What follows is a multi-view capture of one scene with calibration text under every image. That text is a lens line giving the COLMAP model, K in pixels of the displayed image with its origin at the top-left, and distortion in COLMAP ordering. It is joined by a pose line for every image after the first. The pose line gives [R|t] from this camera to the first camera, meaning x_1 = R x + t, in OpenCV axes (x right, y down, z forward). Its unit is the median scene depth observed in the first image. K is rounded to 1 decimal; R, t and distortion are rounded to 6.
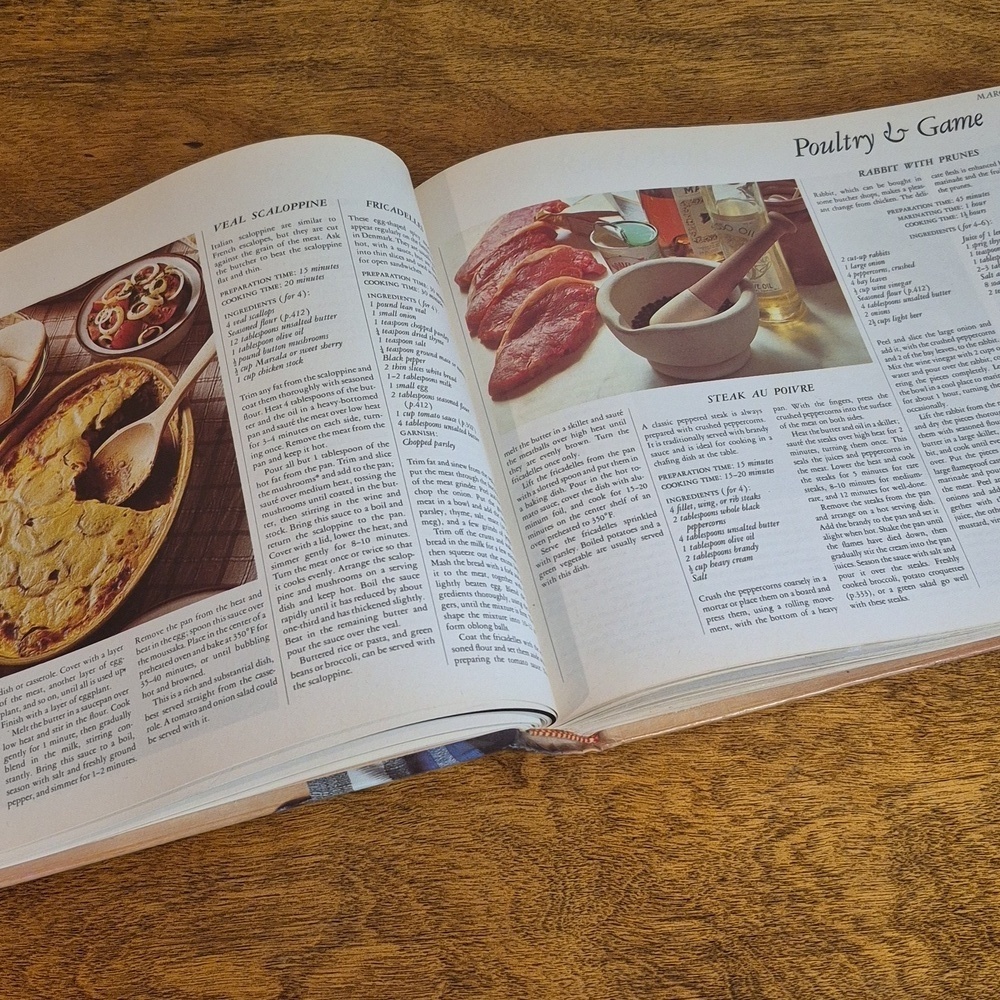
lens RADIAL K [[1460.3, 0, 495.4], [0, 1460.3, 500.4], [0, 0, 1]] dist [0.170548, -0.361153]
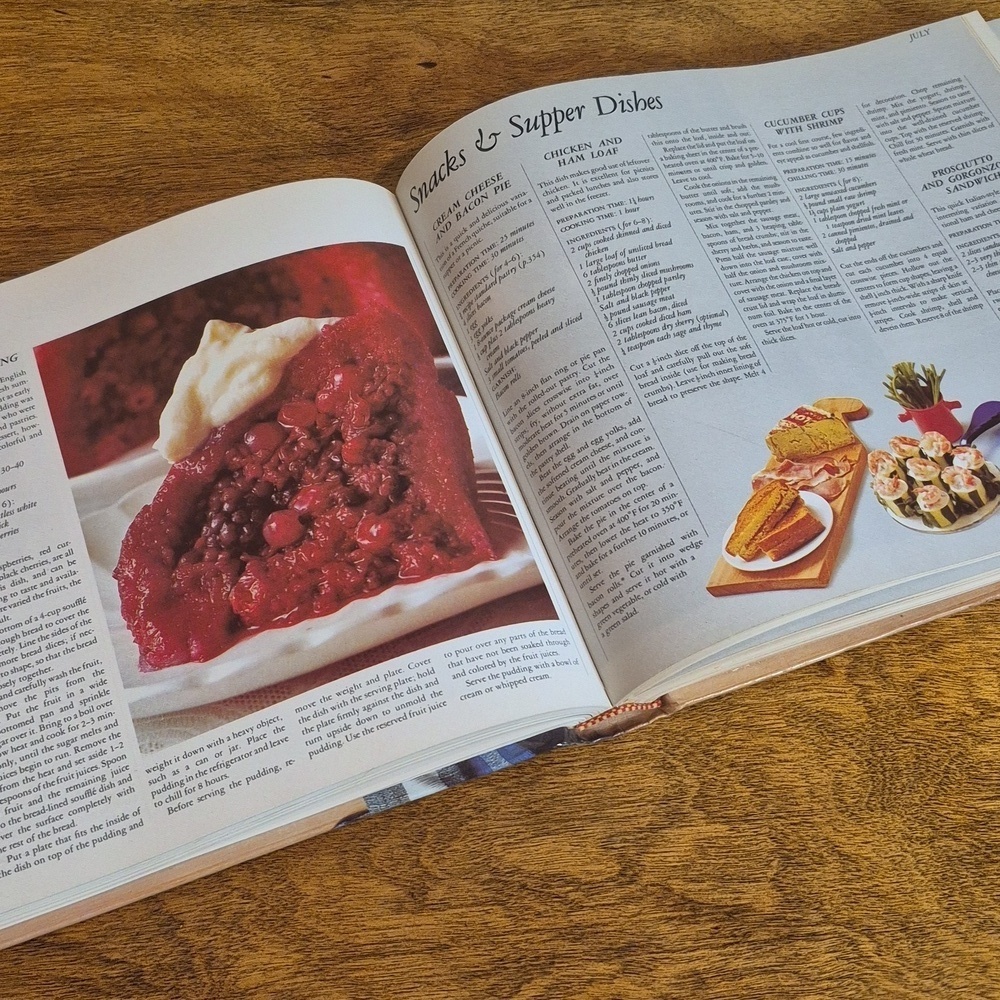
lens RADIAL K [[1460.3, 0, 495.4], [0, 1460.3, 500.4], [0, 0, 1]] dist [0.170548, -0.361153]
pose [[0.999731, -0.017448, 0.015293, -0.232266], [0.017392, 0.999842, 0.003779, 0.069394], [-0.015357, -0.003512, 0.999876, -0.010777]]
